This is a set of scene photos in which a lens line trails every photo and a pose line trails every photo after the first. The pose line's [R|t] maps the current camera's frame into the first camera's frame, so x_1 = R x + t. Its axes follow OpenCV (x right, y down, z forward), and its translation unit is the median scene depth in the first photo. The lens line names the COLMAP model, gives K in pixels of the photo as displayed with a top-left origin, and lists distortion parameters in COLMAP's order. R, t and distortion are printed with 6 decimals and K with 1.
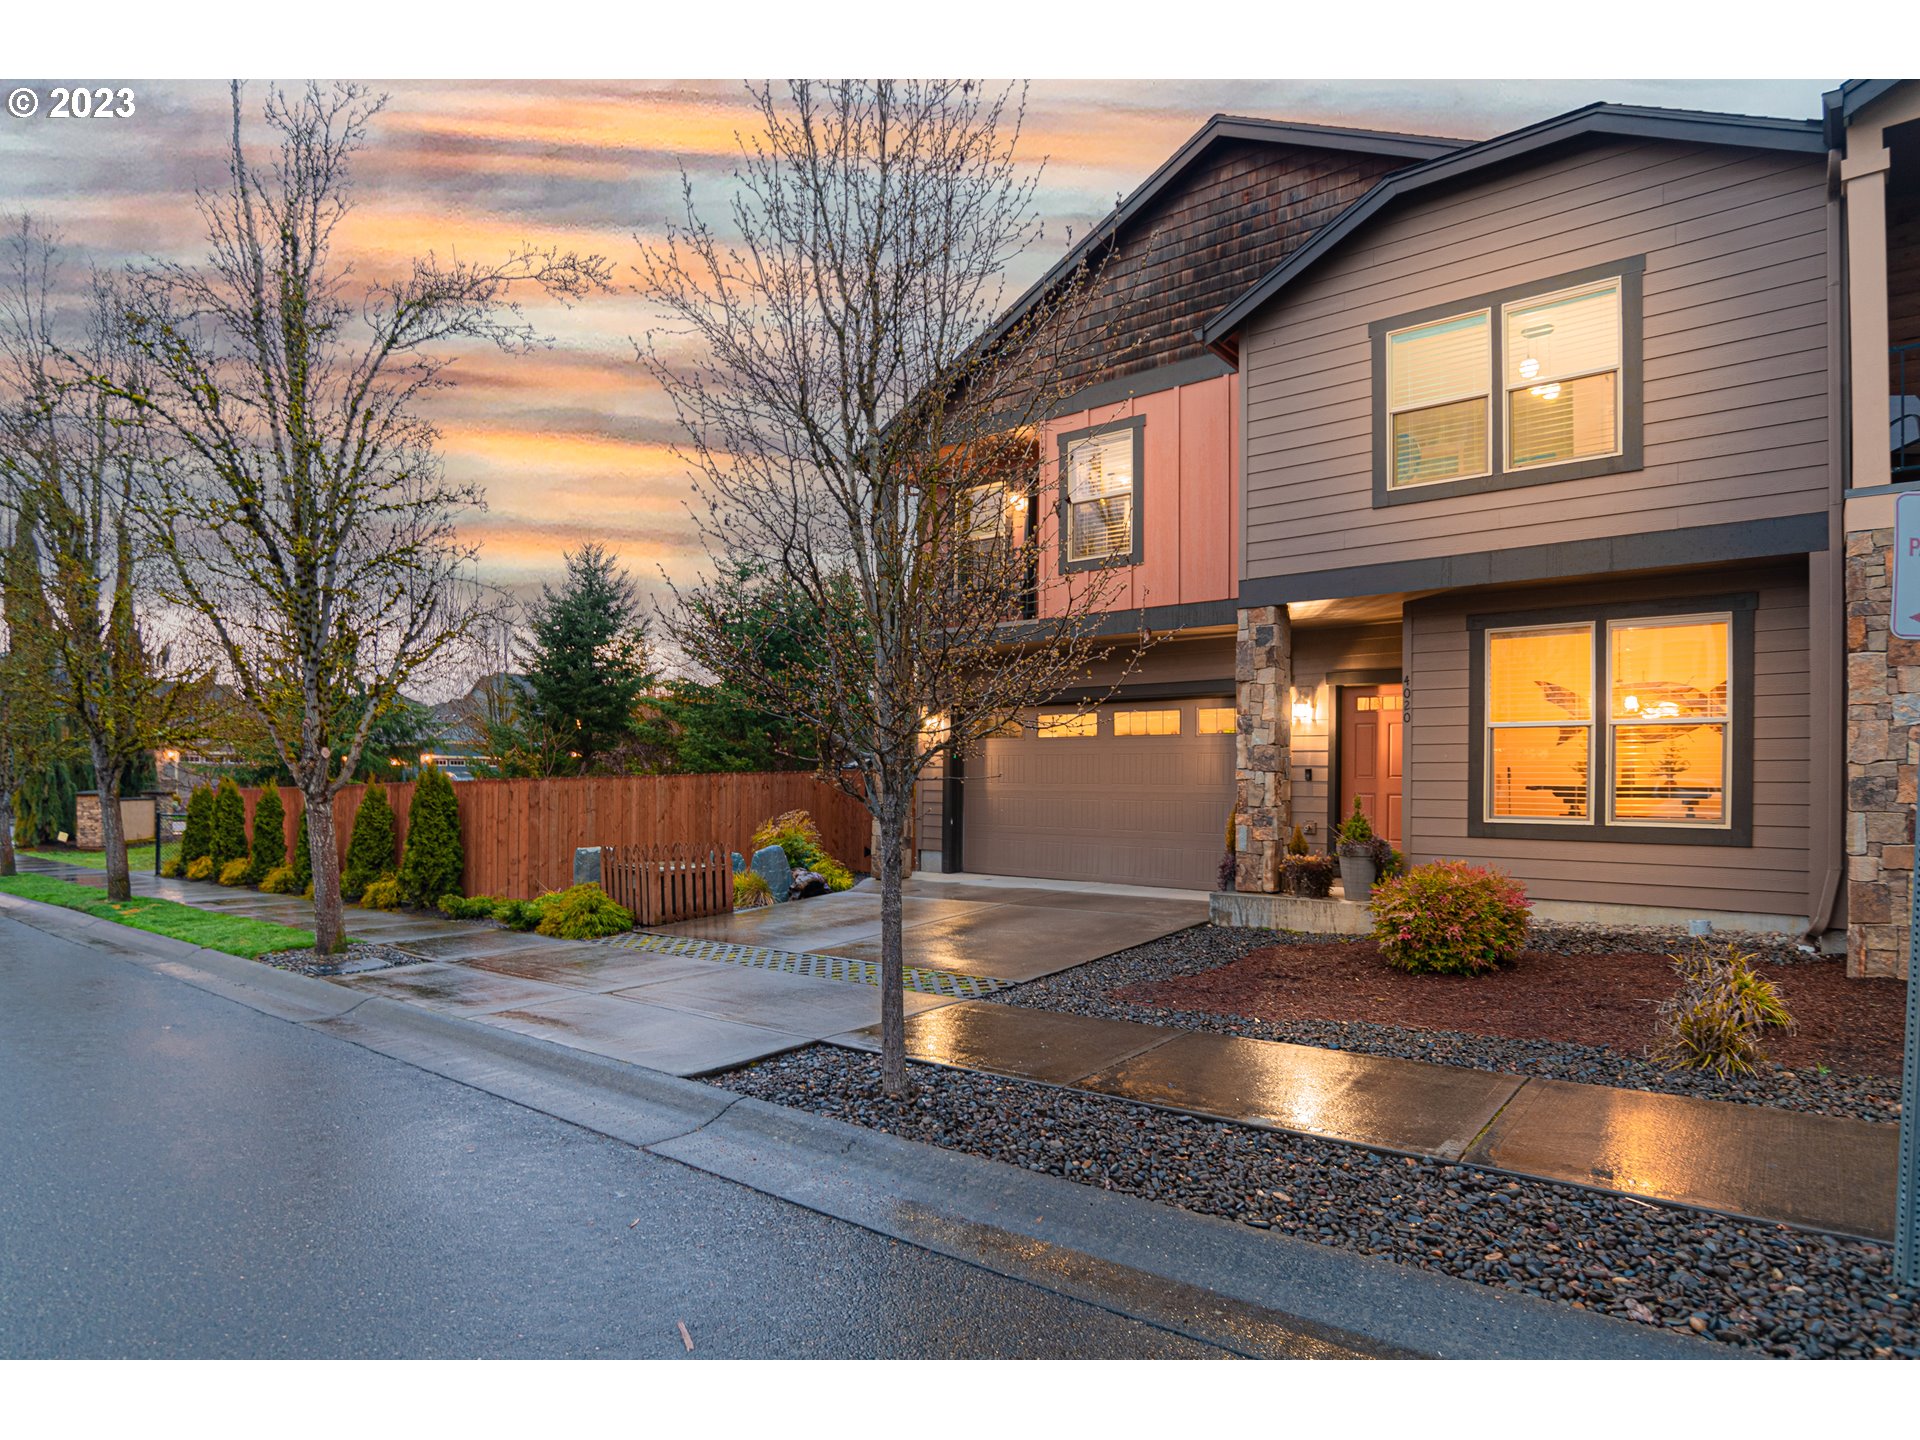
lens RADIAL K [[1025.5, 0, 1024.1], [0, 1025.5, 763.8], [0, 0, 1]] dist [0.000911, 0.000217]
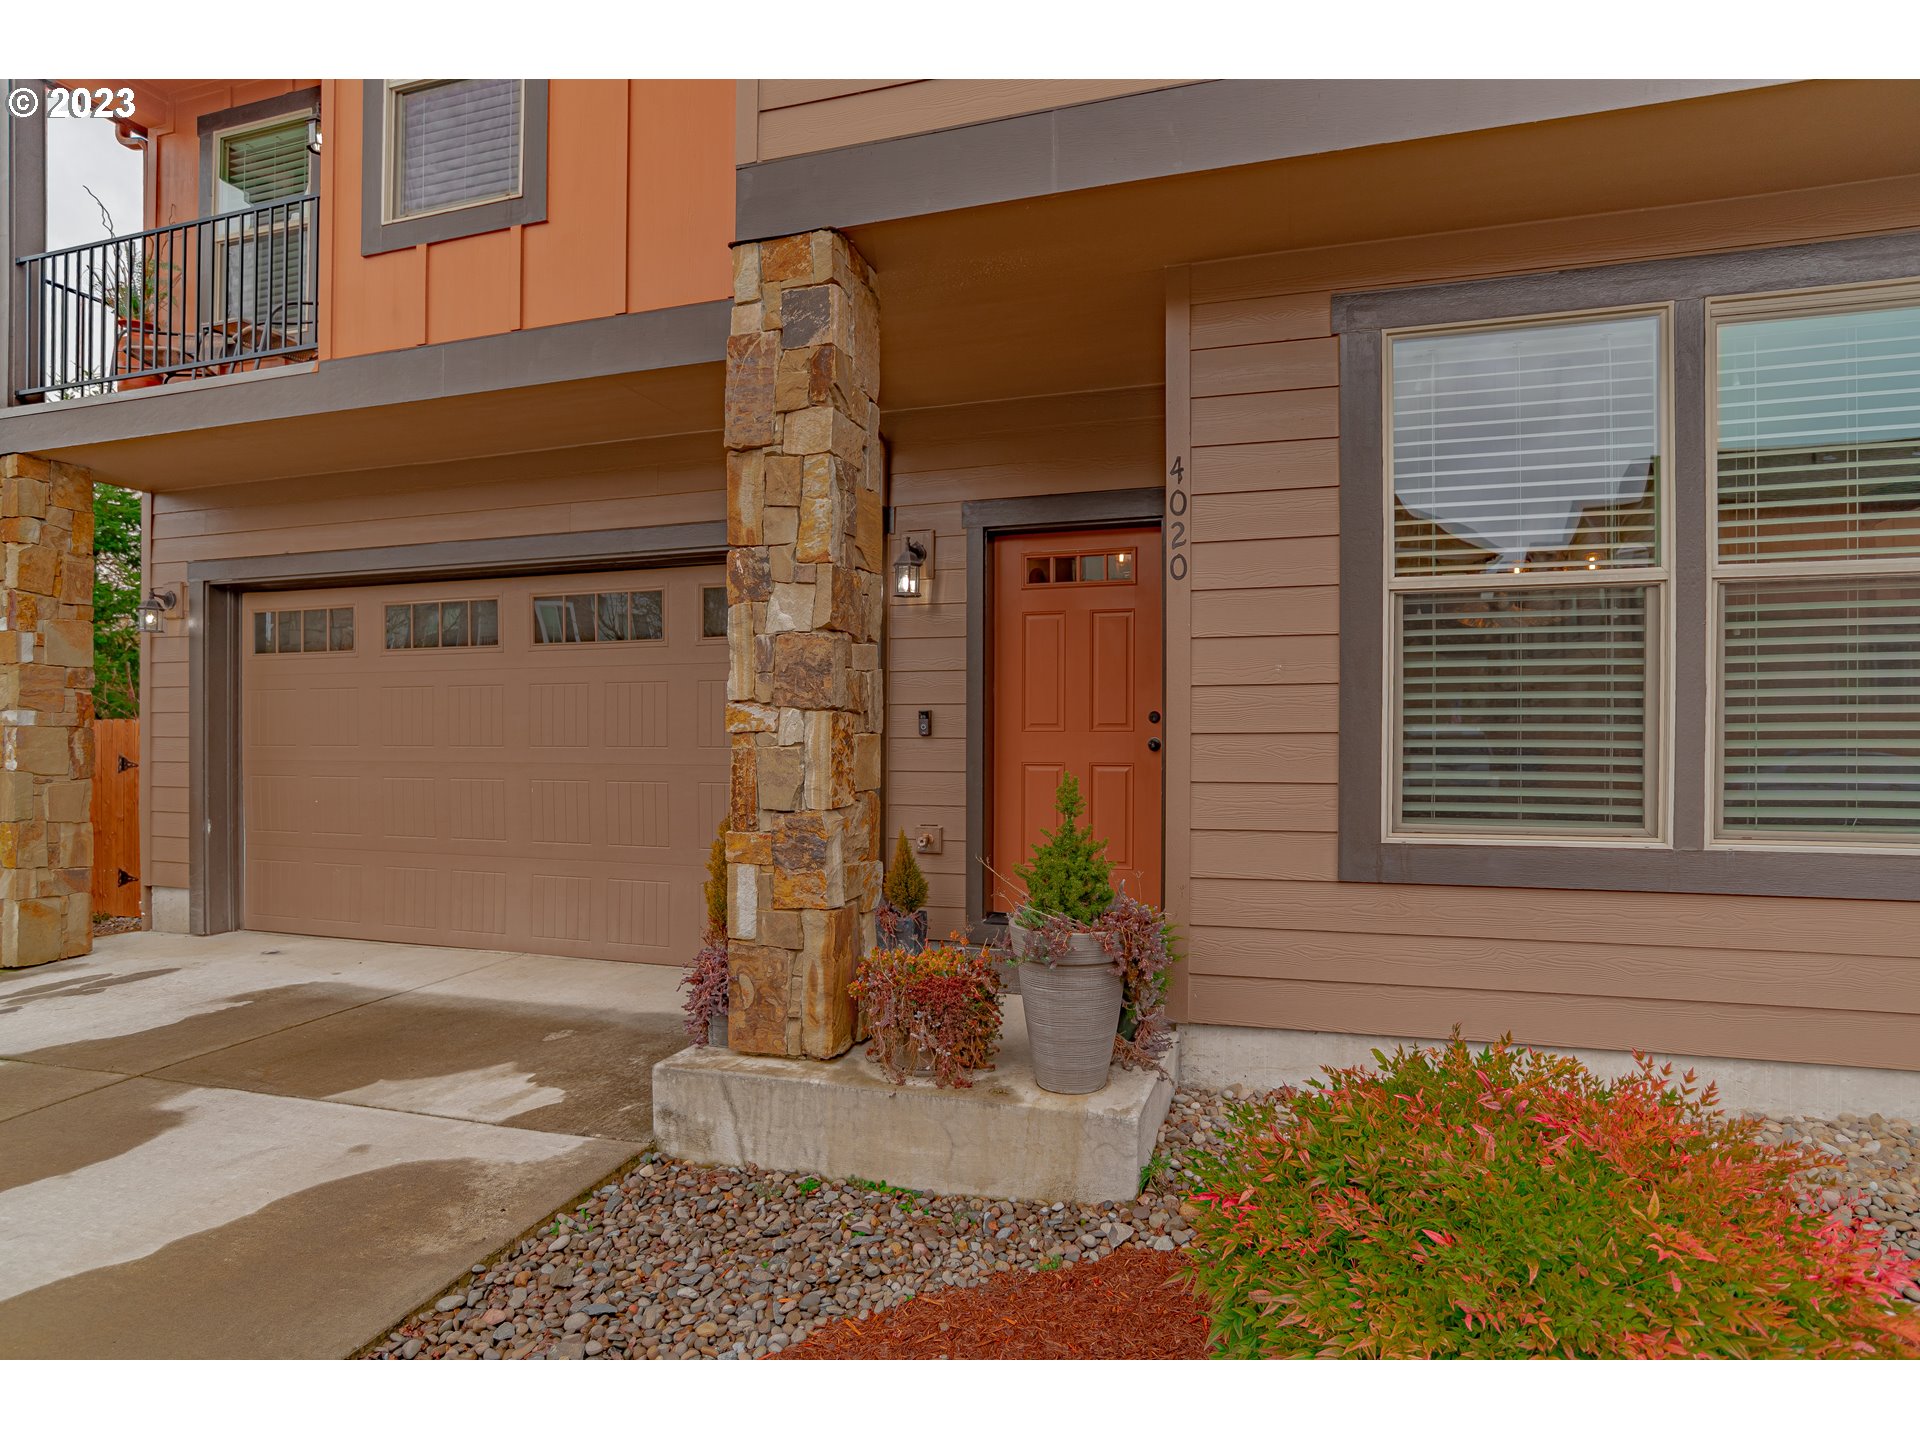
lens RADIAL K [[993.5, 0, 969.5], [0, 993.5, 724.9], [0, 0, 1]] dist [-0.059371, 0.028397]
pose [[0.949981, -0.003327, 0.312290, 0.181299], [0.001735, 0.999984, 0.005374, 0.011226], [-0.312303, -0.004563, 0.949971, 0.660191]]
